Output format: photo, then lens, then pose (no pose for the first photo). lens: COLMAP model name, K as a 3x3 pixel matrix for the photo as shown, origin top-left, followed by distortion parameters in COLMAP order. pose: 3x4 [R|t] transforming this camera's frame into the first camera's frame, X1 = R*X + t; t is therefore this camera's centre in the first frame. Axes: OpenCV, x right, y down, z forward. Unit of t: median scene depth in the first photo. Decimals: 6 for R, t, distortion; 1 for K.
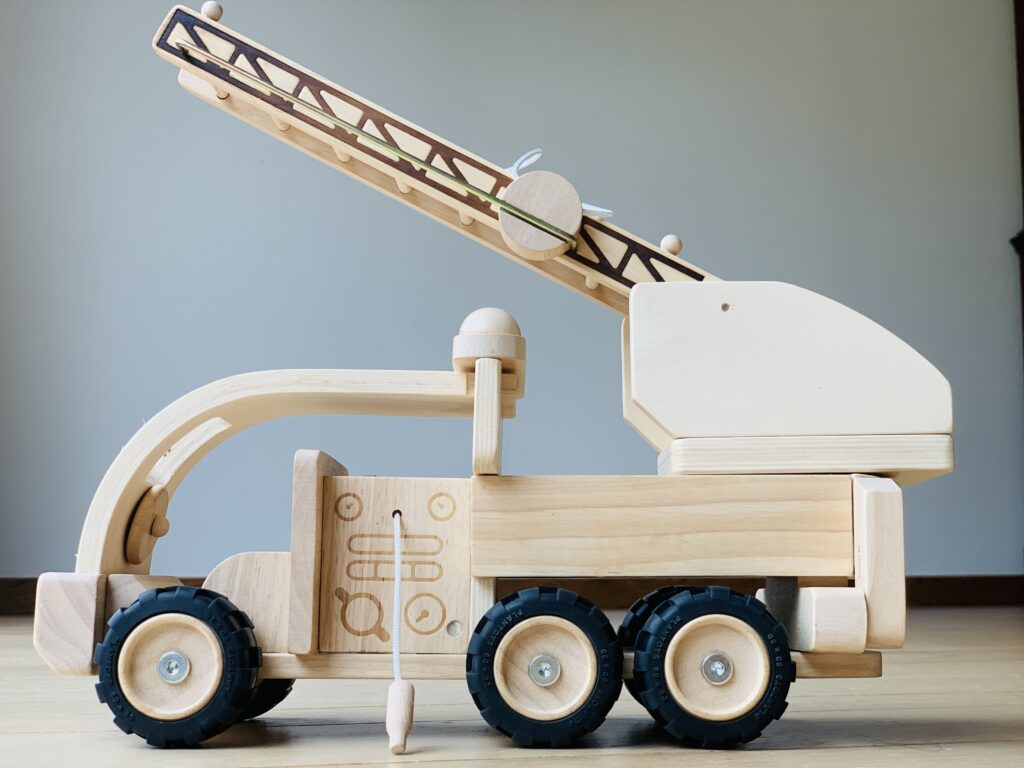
lens RADIAL K [[1559.4, 0, 507.7], [0, 1559.4, 383.9], [0, 0, 1]] dist [0.025270, 0.000000]
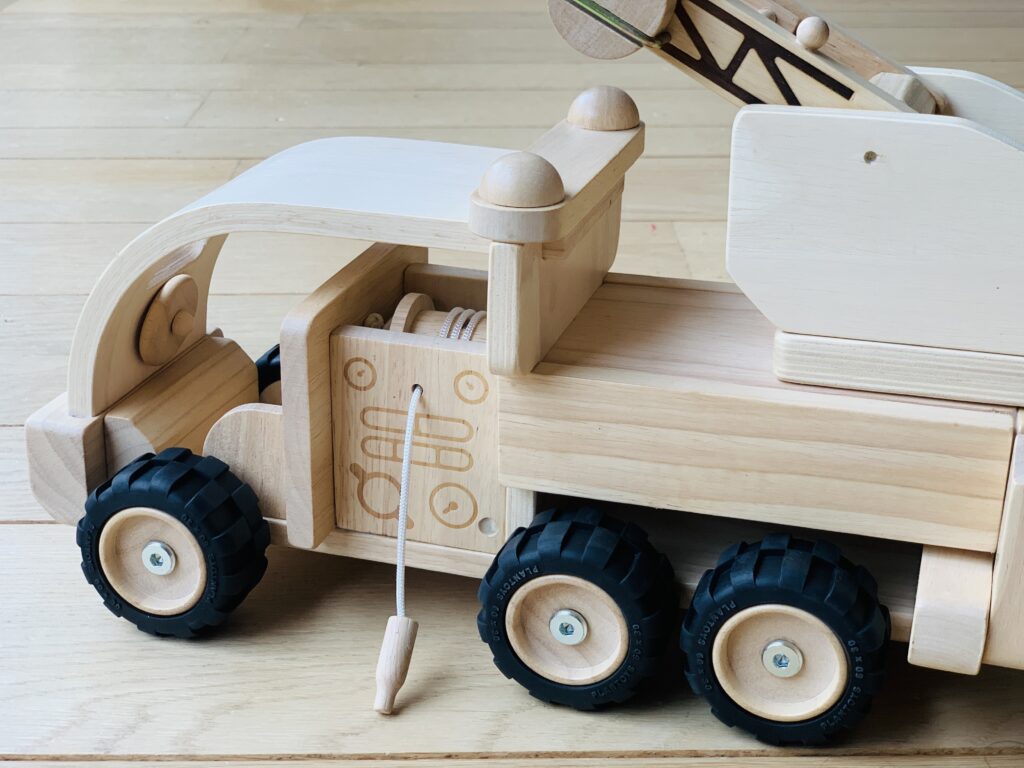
lens RADIAL K [[1559.4, 0, 511.8], [0, 1559.4, 387.1], [0, 0, 1]] dist [0.025270, 0.000000]
pose [[0.958830, 0.110995, -0.261392, 0.184126], [0.036474, 0.864697, 0.500968, -0.316200], [0.281630, -0.489877, 0.825049, 0.363926]]
